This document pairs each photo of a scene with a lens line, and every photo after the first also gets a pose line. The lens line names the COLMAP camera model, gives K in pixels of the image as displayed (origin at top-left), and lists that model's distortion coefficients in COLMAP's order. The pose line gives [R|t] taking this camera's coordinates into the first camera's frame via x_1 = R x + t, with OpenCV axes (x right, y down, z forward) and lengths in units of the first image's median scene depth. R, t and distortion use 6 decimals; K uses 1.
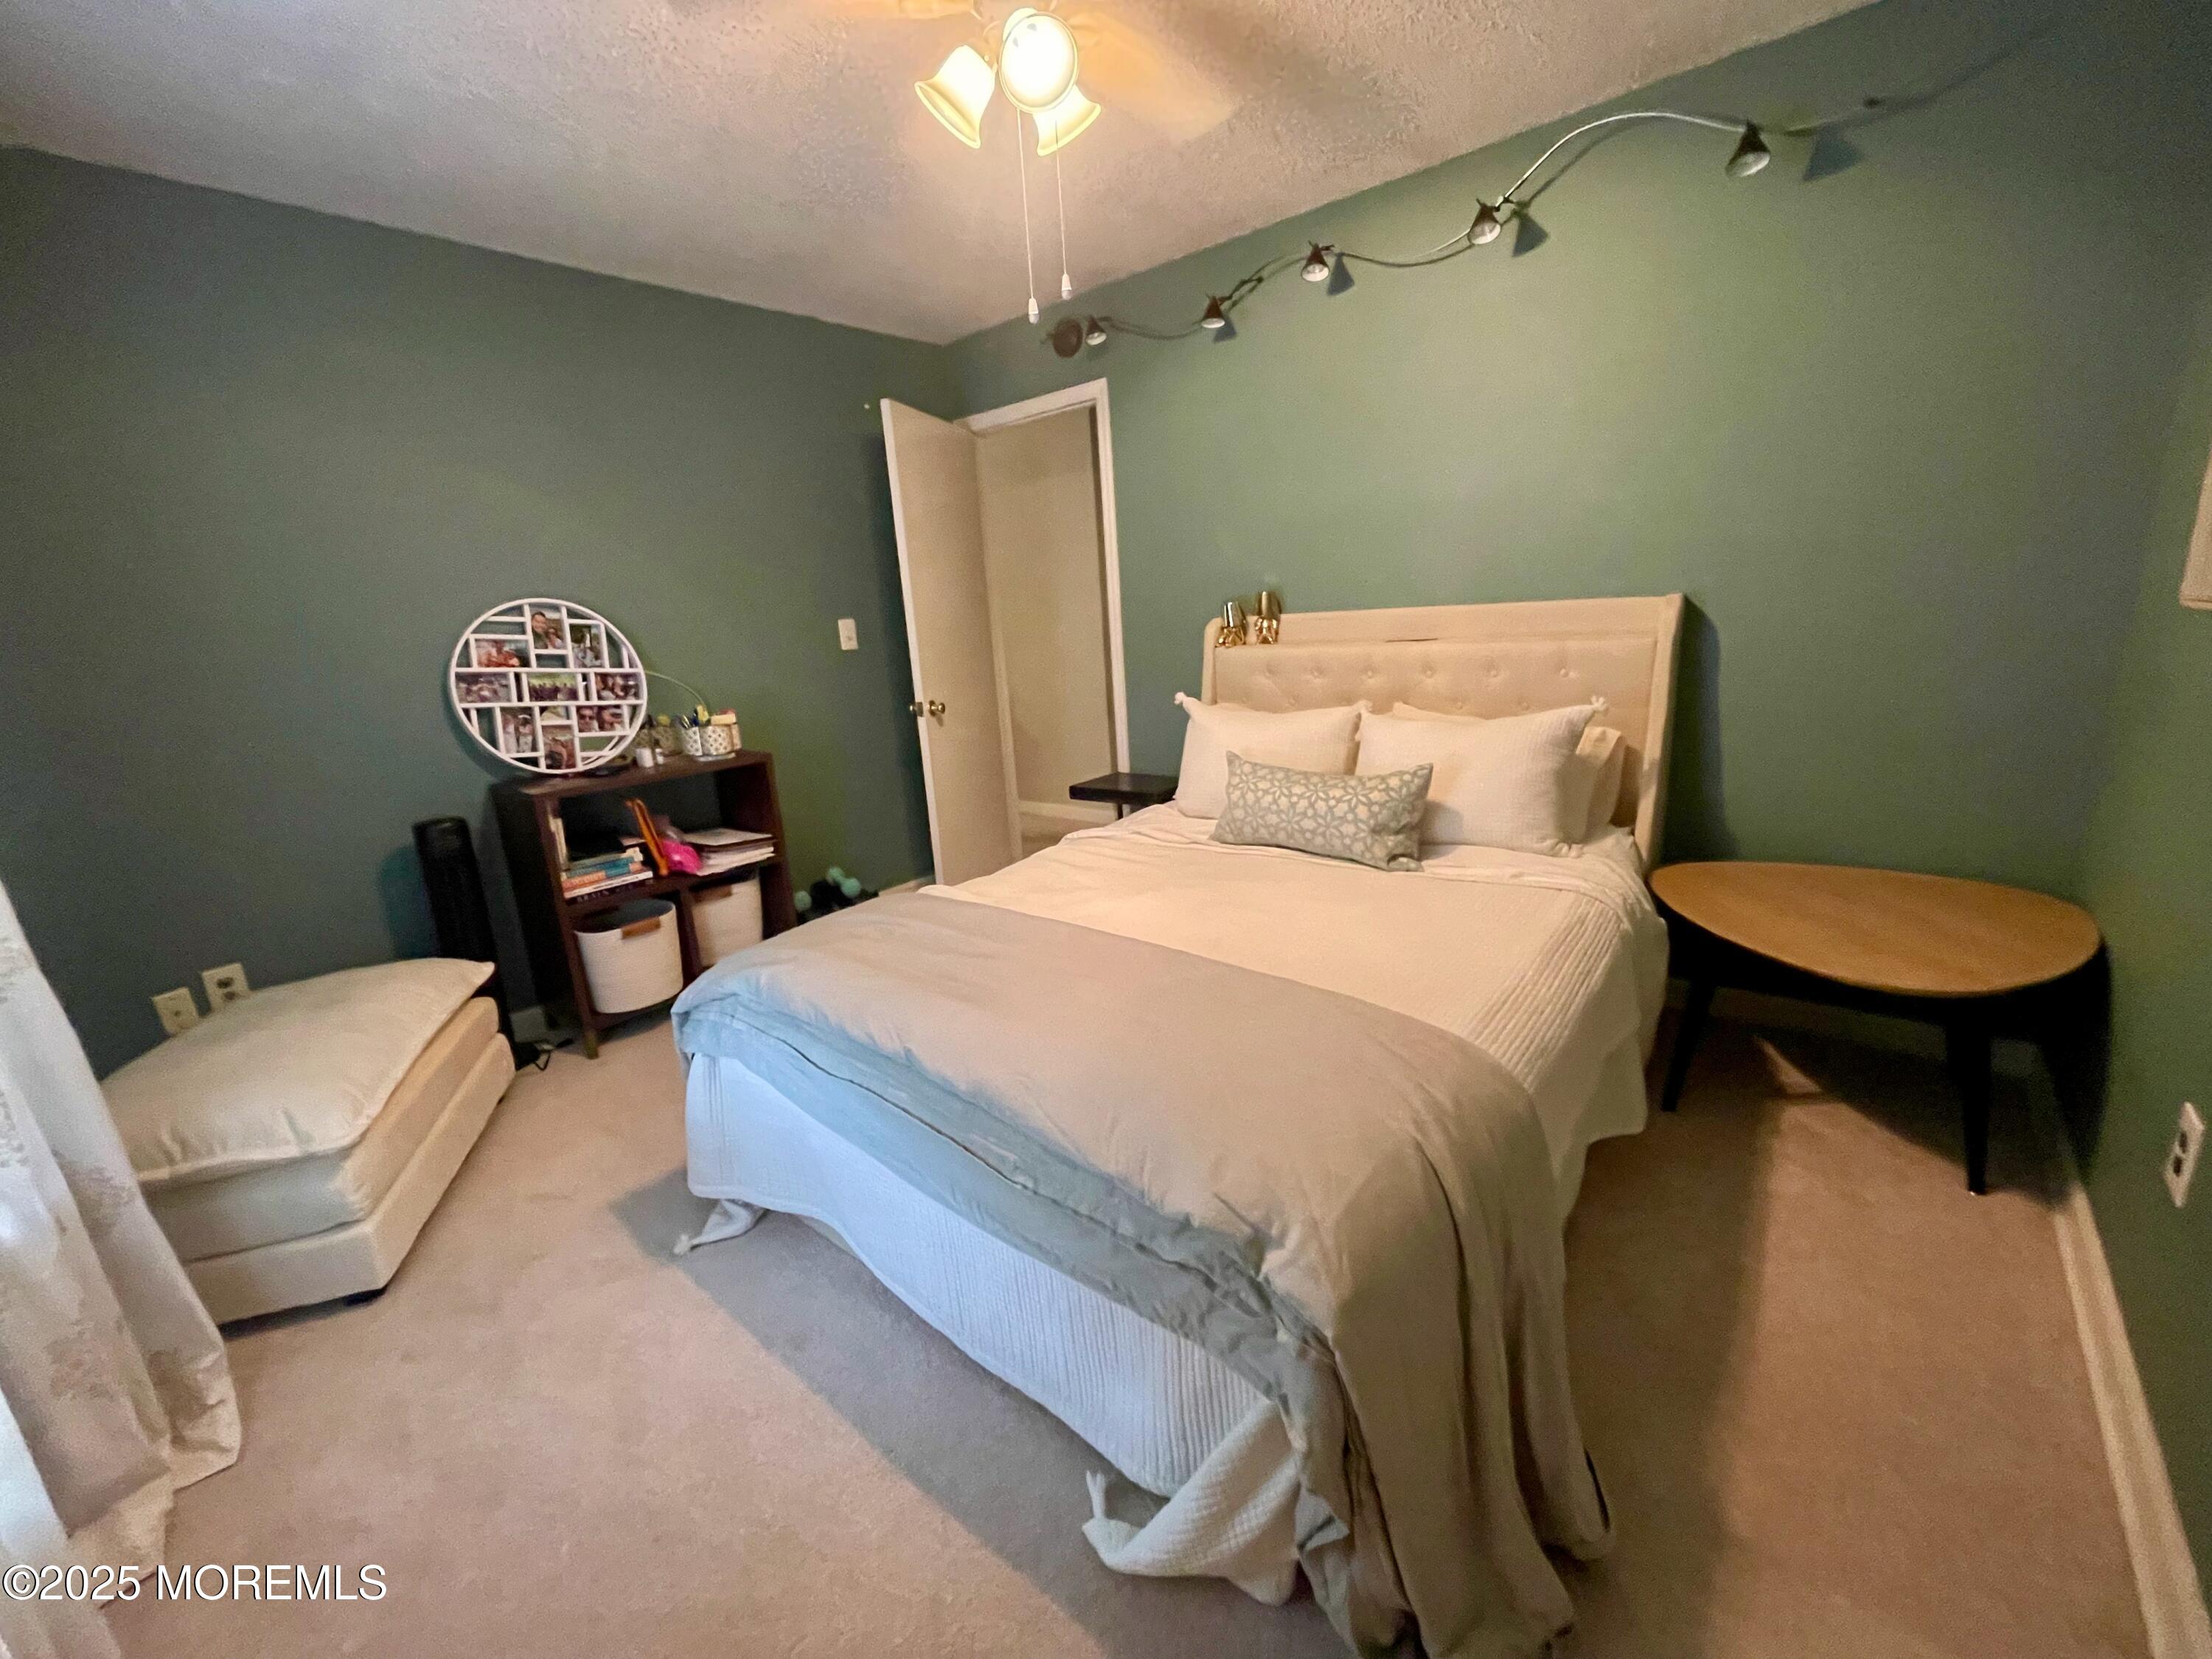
lens RADIAL K [[899.6, 0, 1106.0], [0, 899.6, 829.5], [0, 0, 1]] dist [-0.000560, -0.000343]
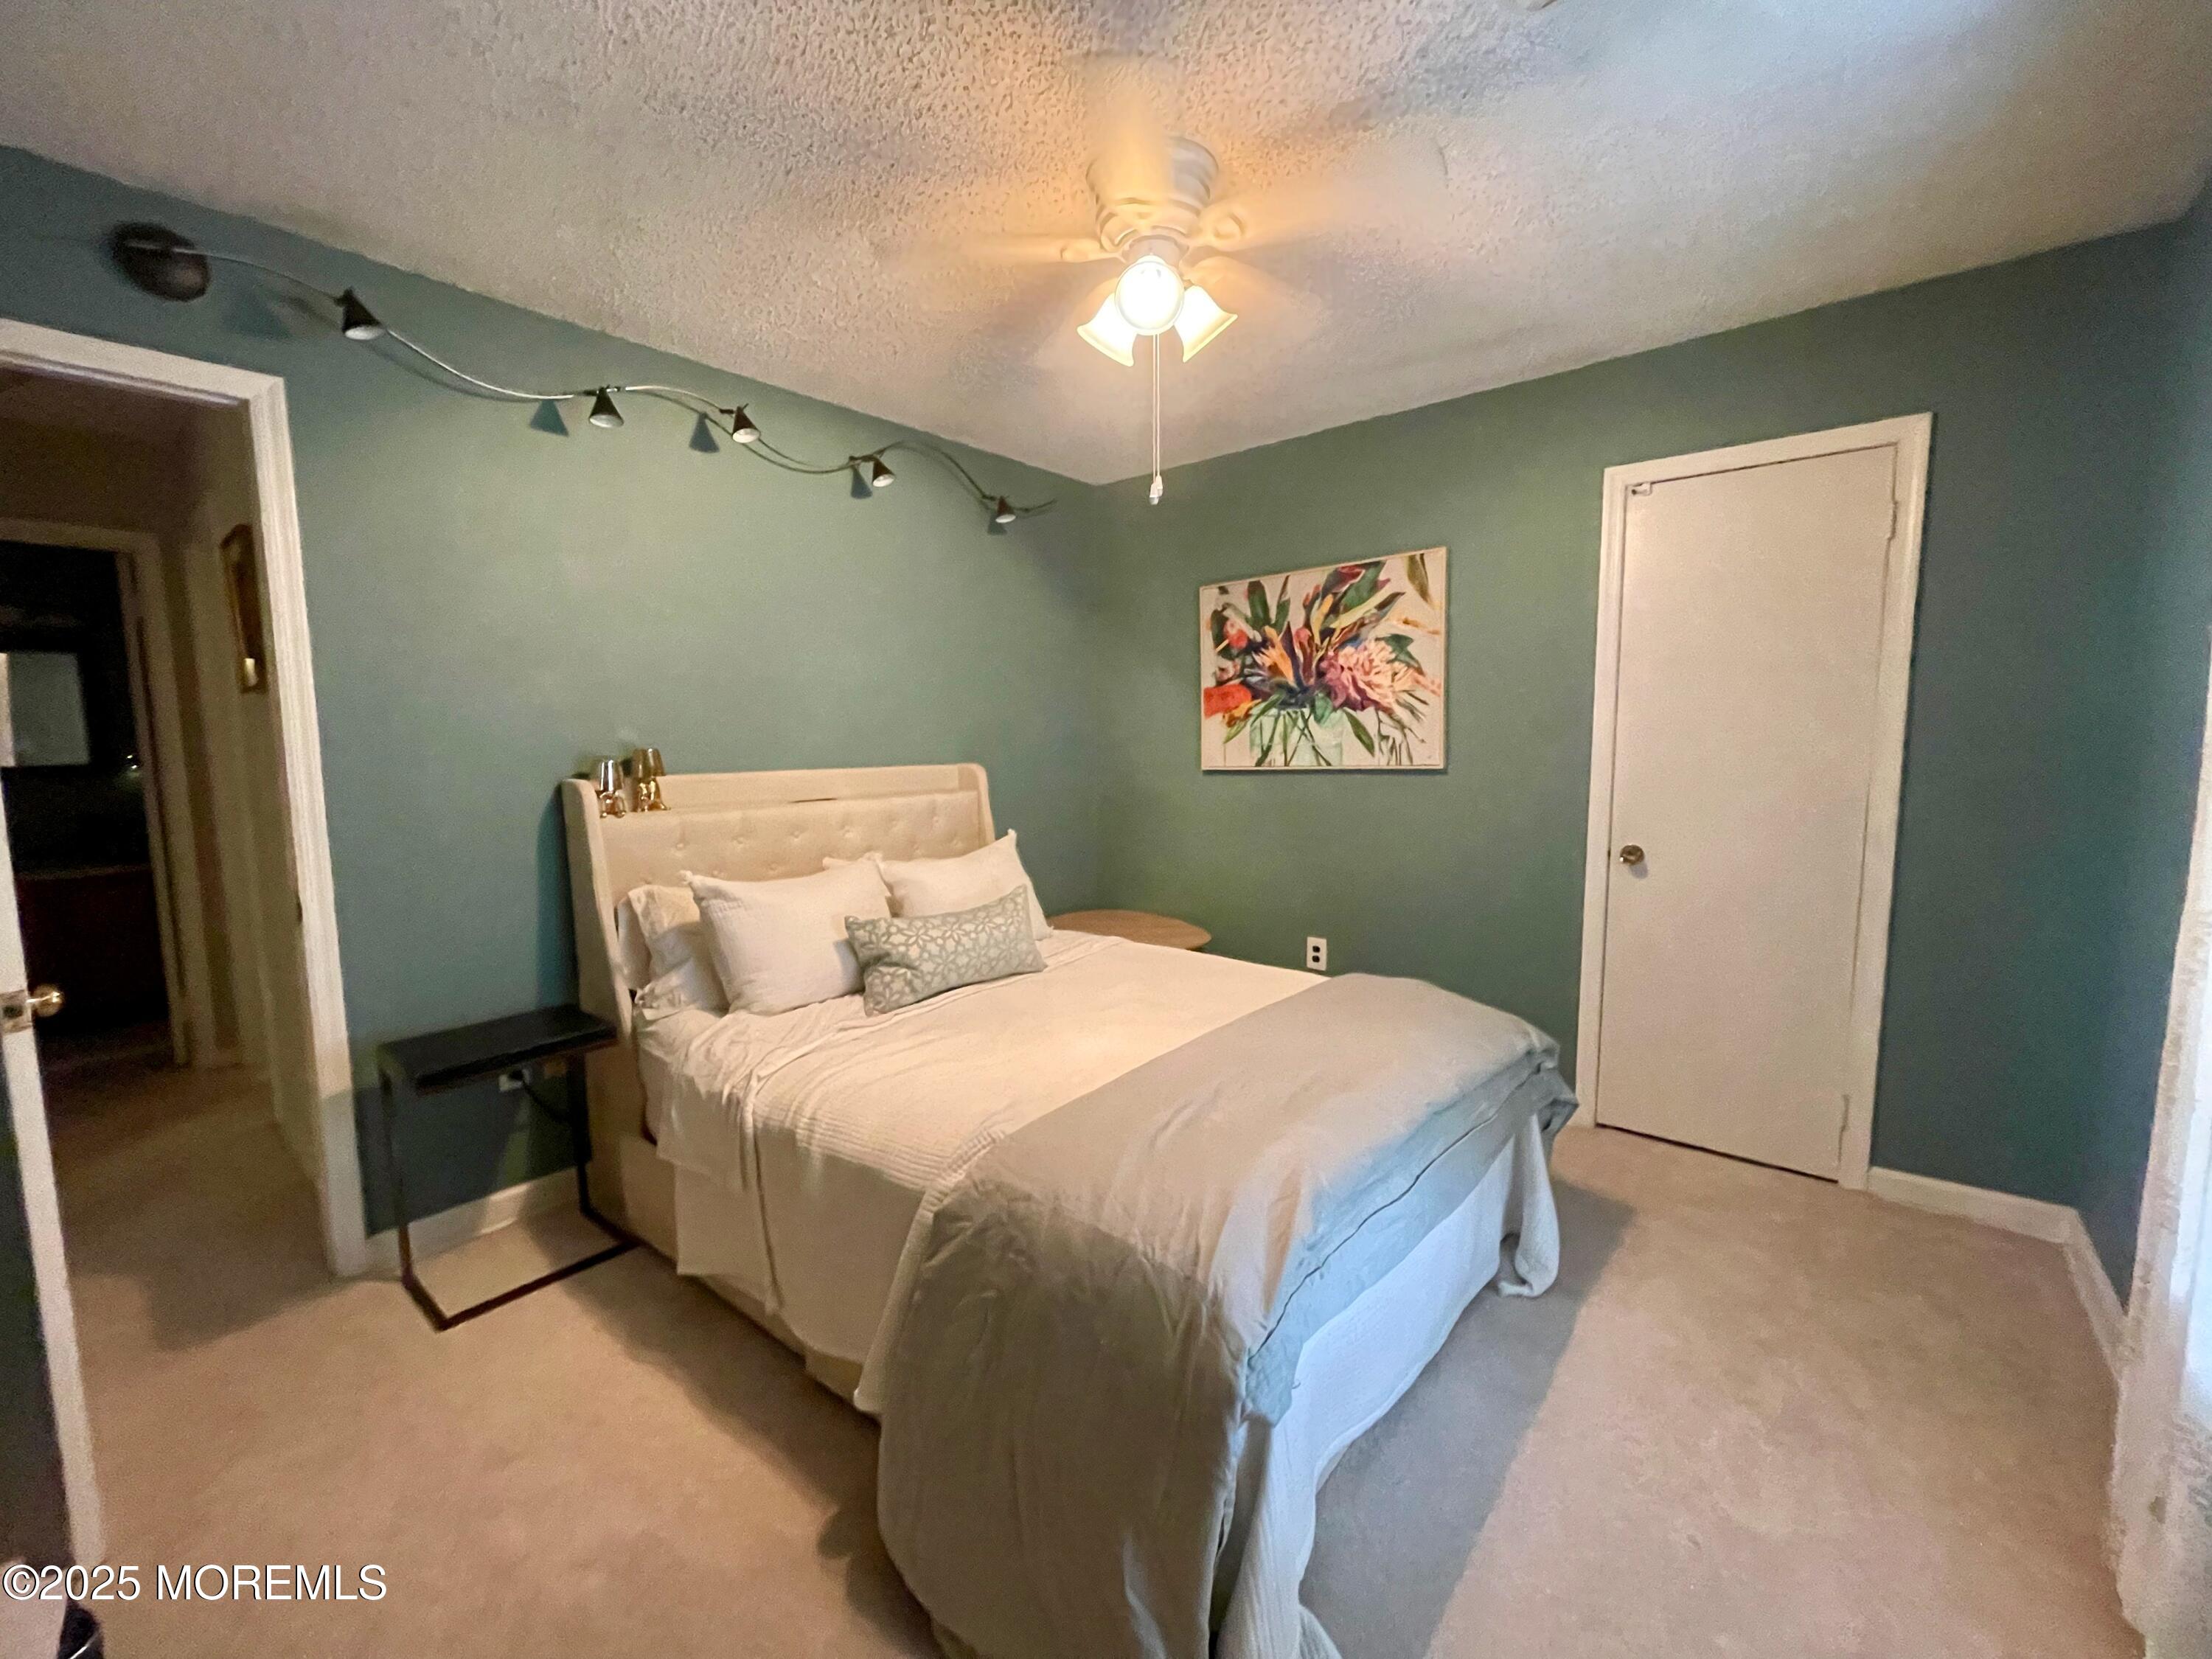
lens RADIAL K [[899.6, 0, 1106.0], [0, 899.6, 829.5], [0, 0, 1]] dist [-0.000560, -0.000343]
pose [[0.007706, -0.033854, 0.999397, -0.720241], [0.253470, 0.966853, 0.030797, -0.125095], [-0.967313, 0.253080, 0.016031, 0.670352]]
